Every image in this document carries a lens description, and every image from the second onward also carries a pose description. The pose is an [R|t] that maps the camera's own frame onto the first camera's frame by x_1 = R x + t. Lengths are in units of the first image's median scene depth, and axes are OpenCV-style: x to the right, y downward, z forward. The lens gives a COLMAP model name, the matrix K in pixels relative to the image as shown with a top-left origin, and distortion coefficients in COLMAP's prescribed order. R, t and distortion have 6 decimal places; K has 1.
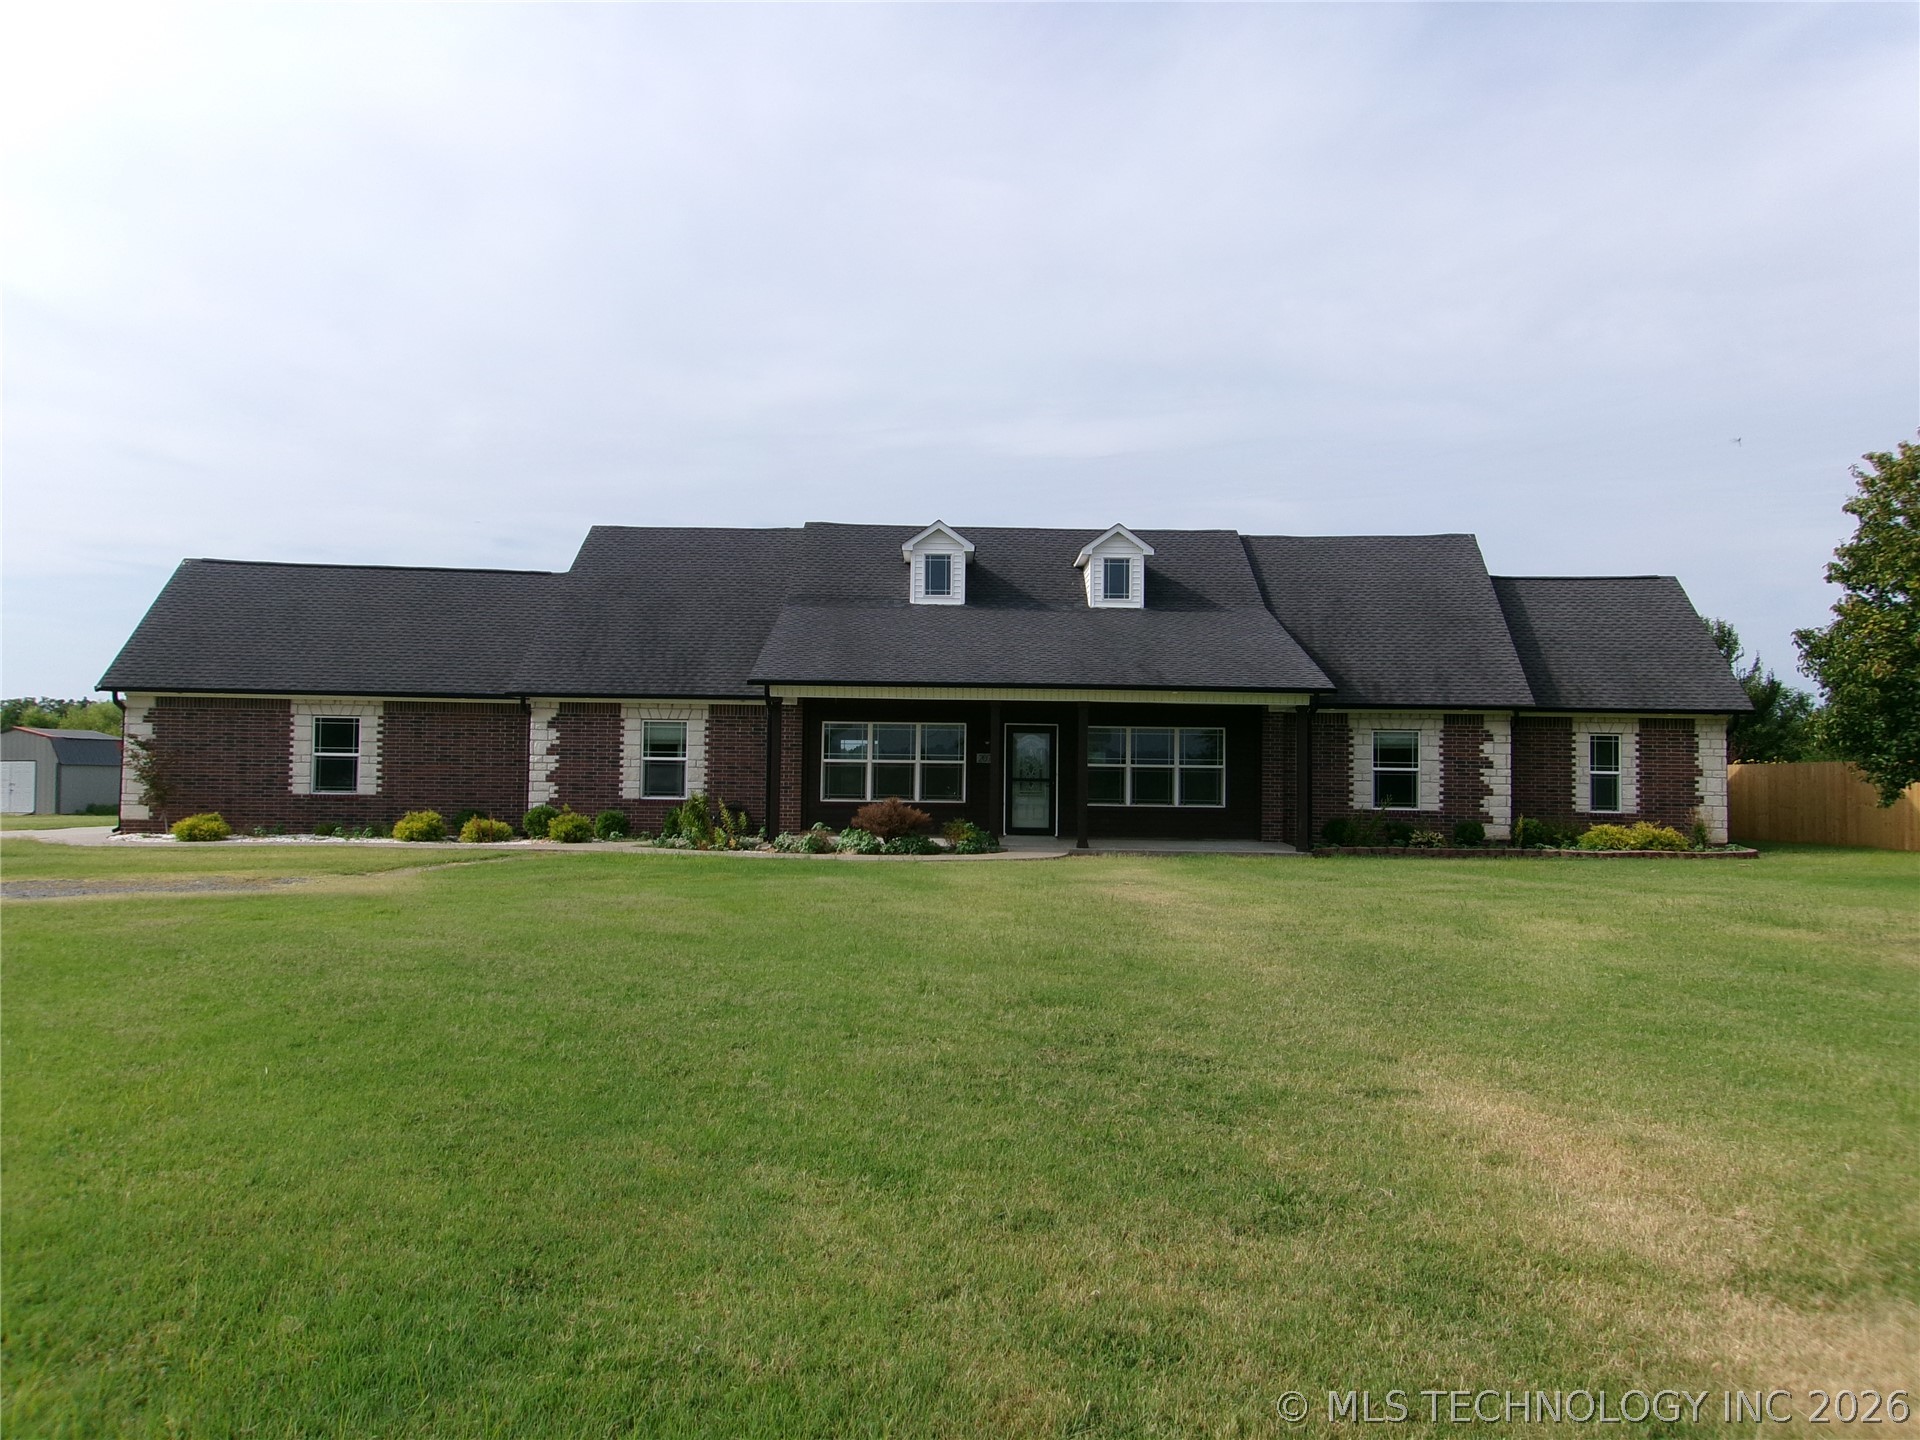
lens RADIAL K [[1502.0, 0, 960.0], [0, 1502.0, 720.0], [0, 0, 1]] dist [-0.024938, 0.057940]
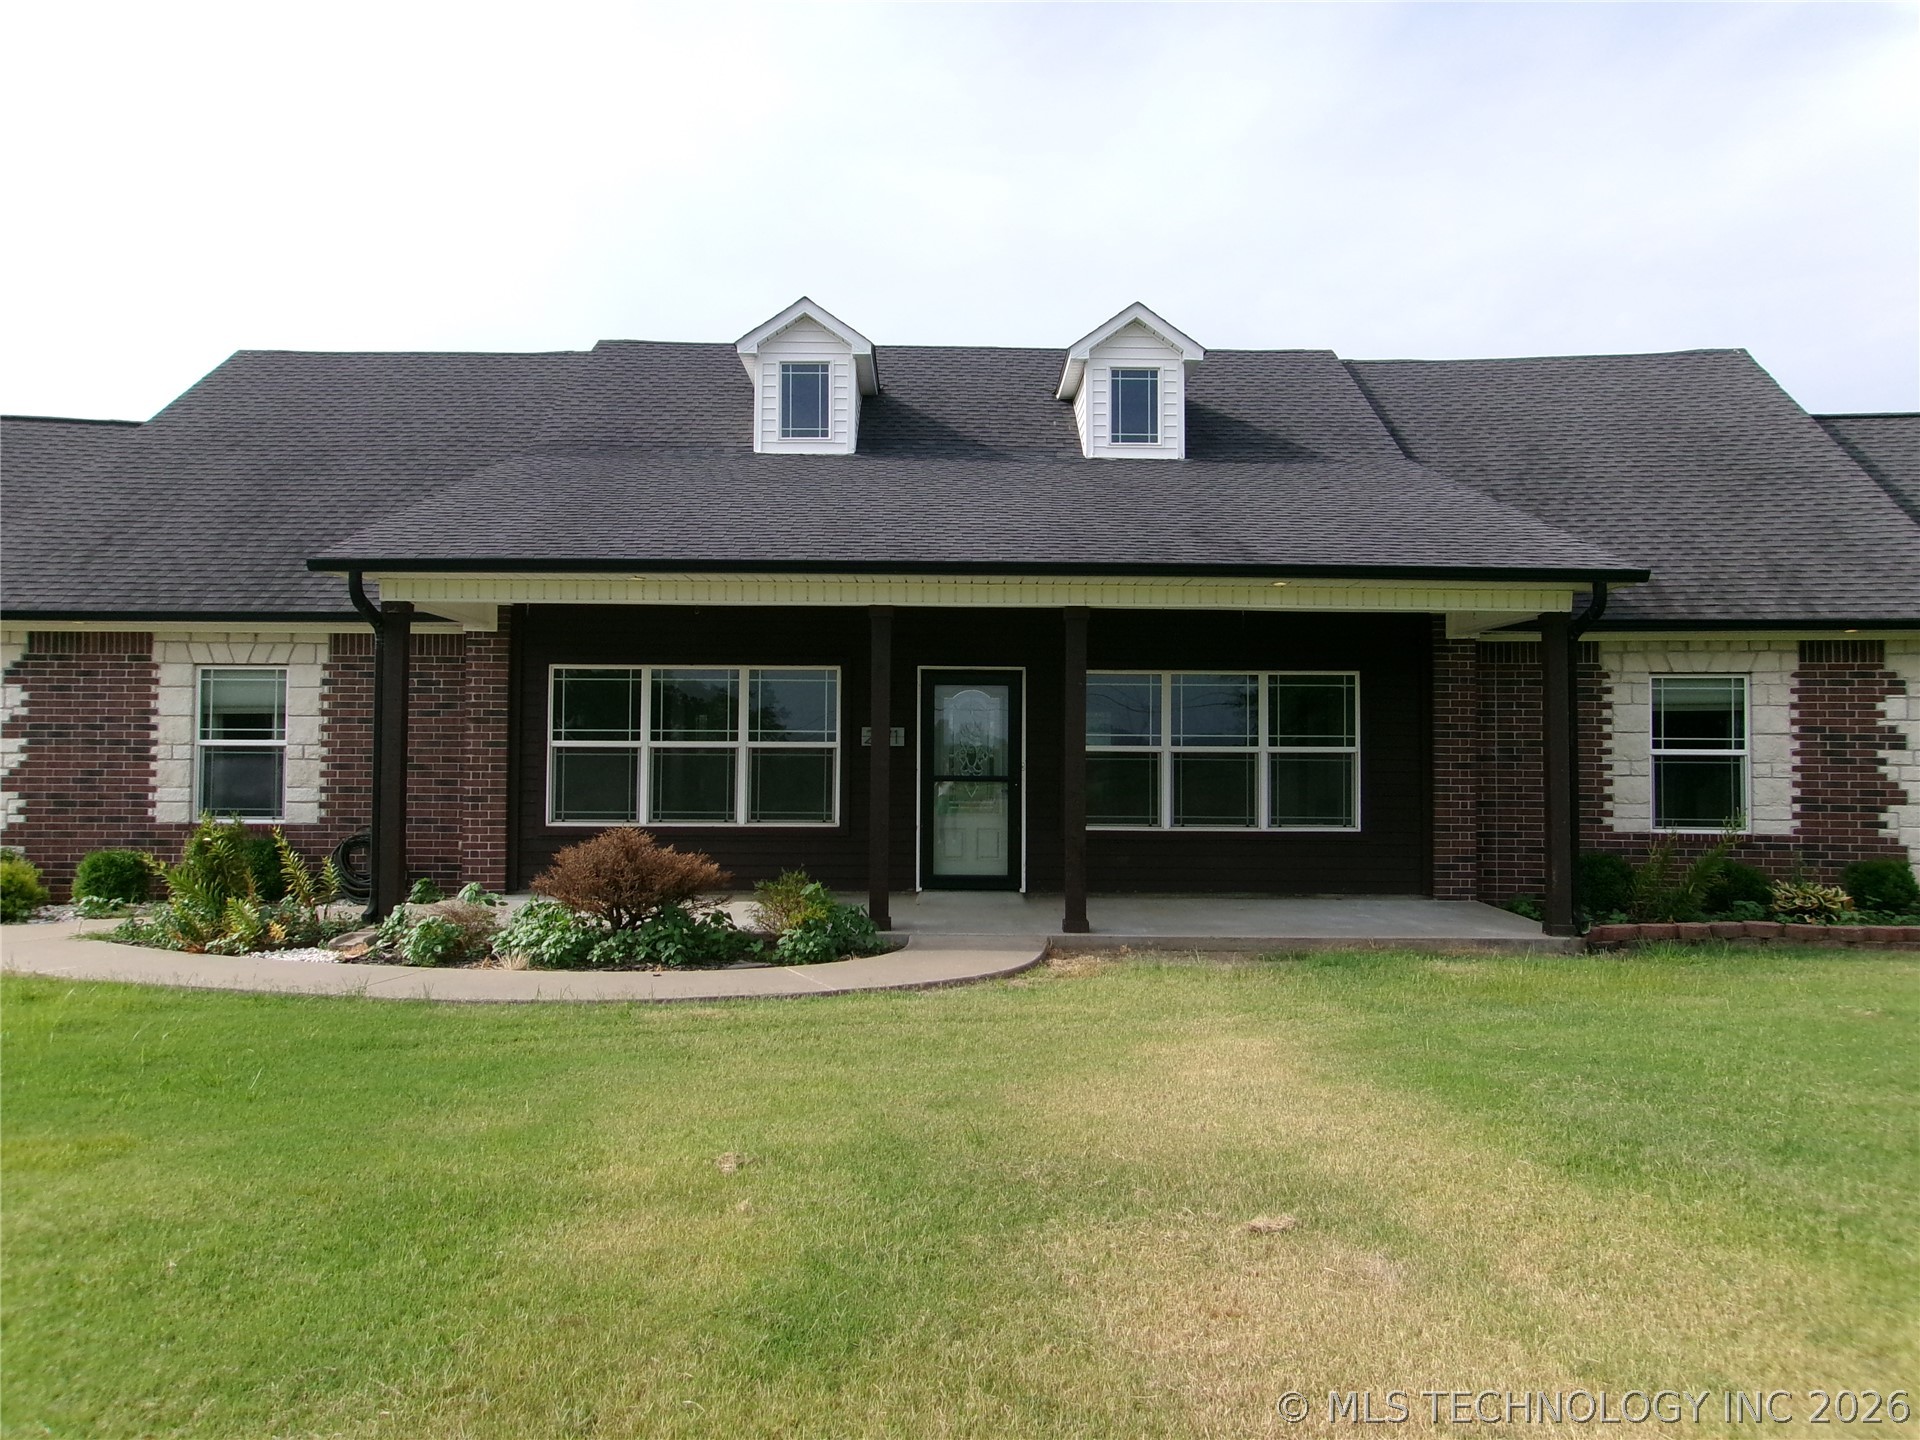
lens RADIAL K [[1502.0, 0, 960.0], [0, 1502.0, 720.0], [0, 0, 1]] dist [-0.024938, 0.057940]
pose [[0.999955, -0.007793, 0.005418, 0.040732], [0.007750, 0.999939, 0.007911, 0.016167], [-0.005479, -0.007868, 0.999954, 0.498821]]
